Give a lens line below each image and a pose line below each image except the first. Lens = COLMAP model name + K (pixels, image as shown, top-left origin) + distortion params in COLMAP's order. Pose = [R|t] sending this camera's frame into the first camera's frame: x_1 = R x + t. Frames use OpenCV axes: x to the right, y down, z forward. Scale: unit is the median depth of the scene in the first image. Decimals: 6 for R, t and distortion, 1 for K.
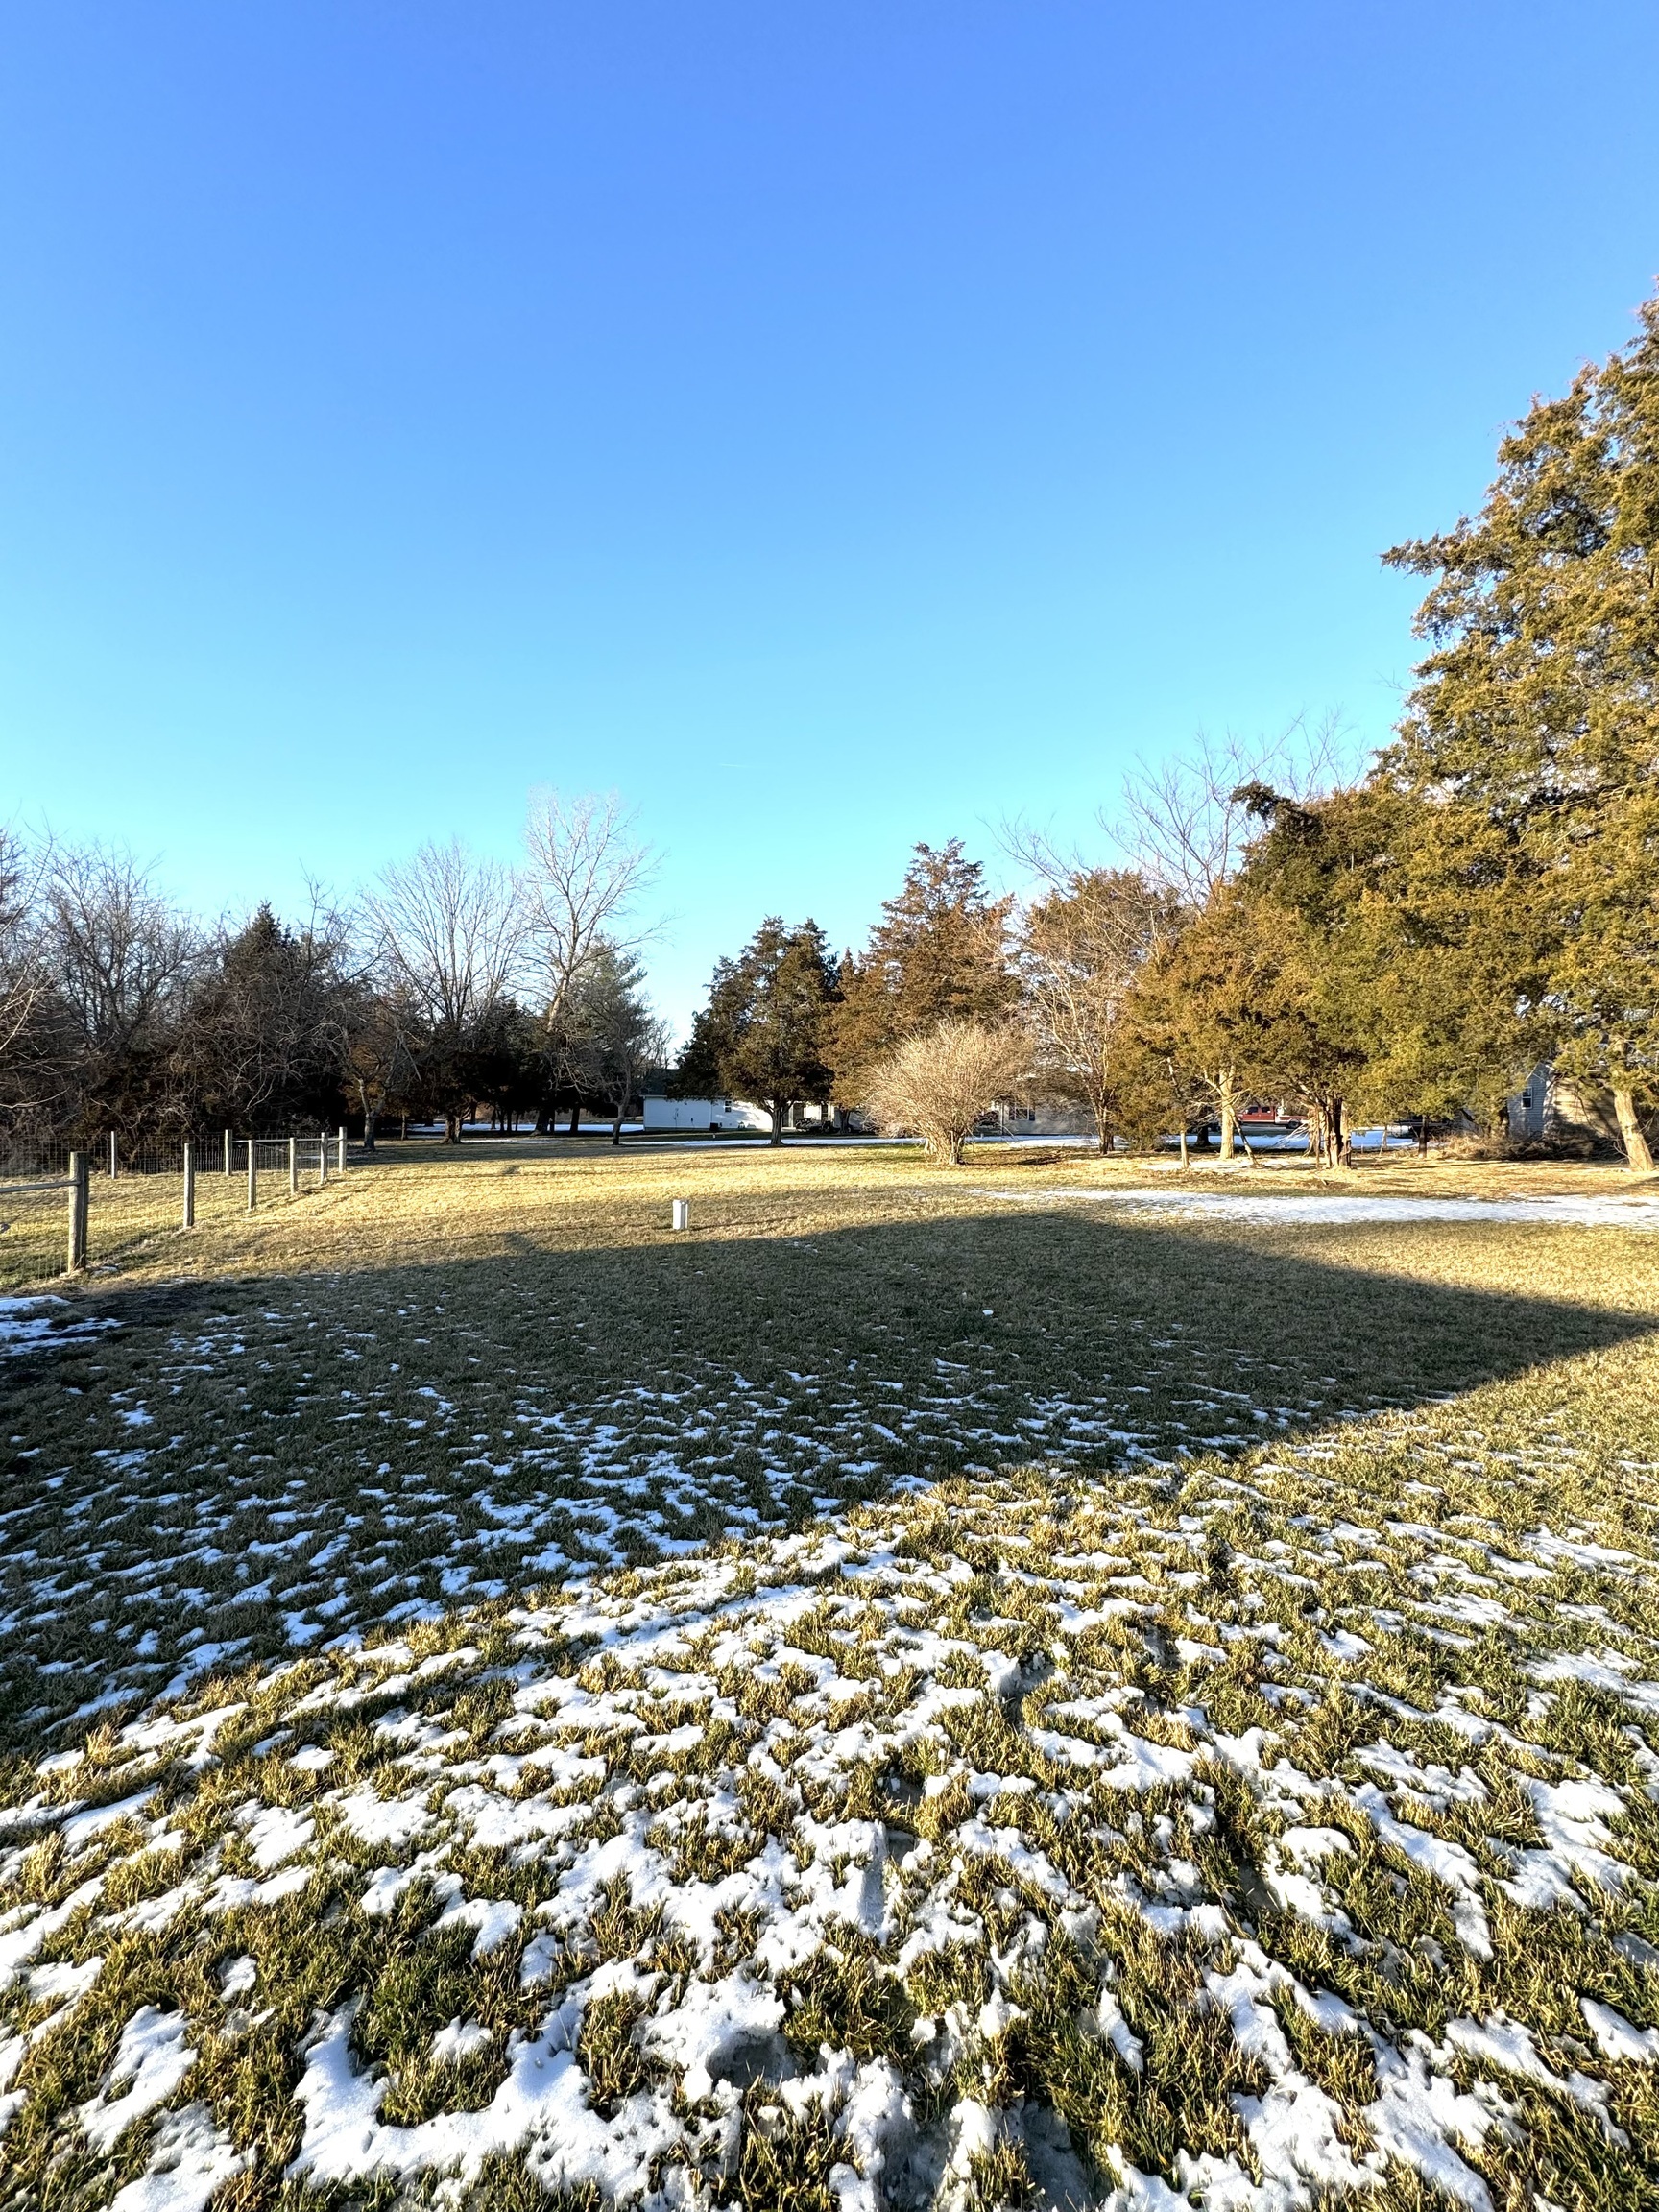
lens RADIAL K [[881.3, 0, 825.1], [0, 881.3, 1101.7], [0, 0, 1]] dist [-0.002786, -0.000387]
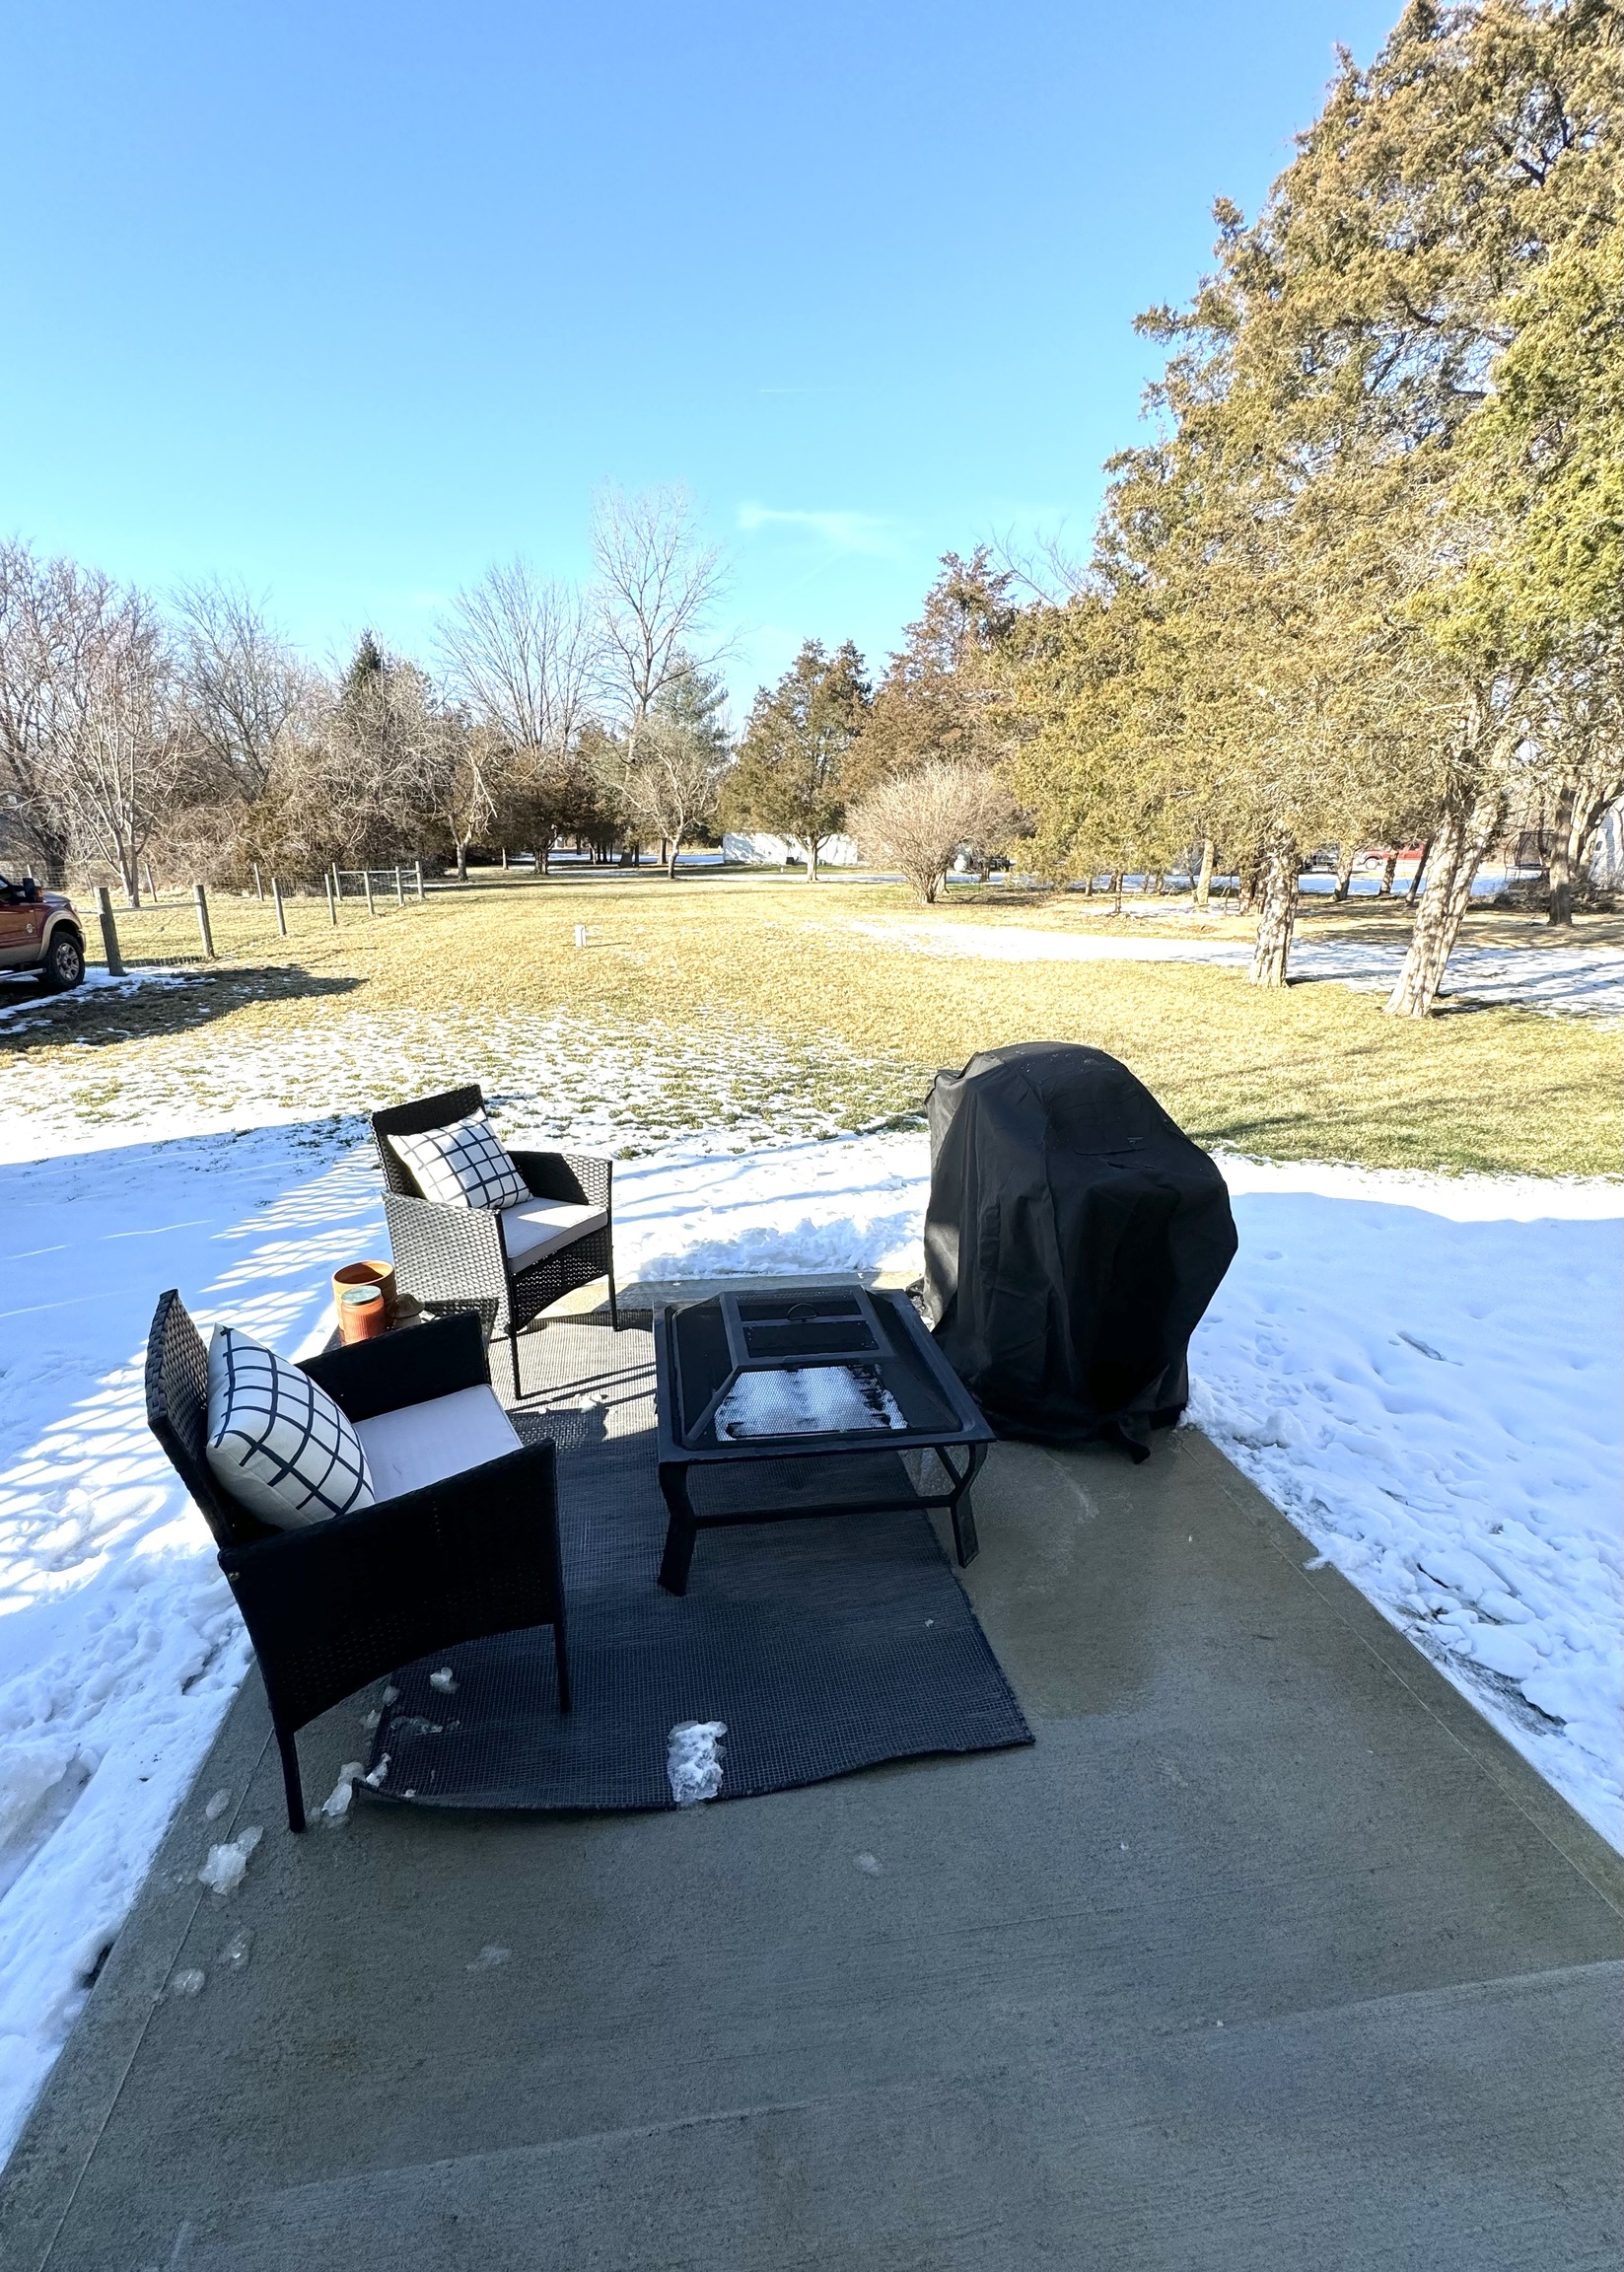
lens RADIAL K [[906.9, 0, 770.3], [0, 906.9, 1142.9], [0, 0, 1]] dist [-0.003905, -0.000084]
pose [[0.975582, 0.078182, -0.205251, 0.124345], [-0.006474, 0.944330, 0.328936, -0.010146], [0.219542, -0.319575, 0.921777, -0.101225]]
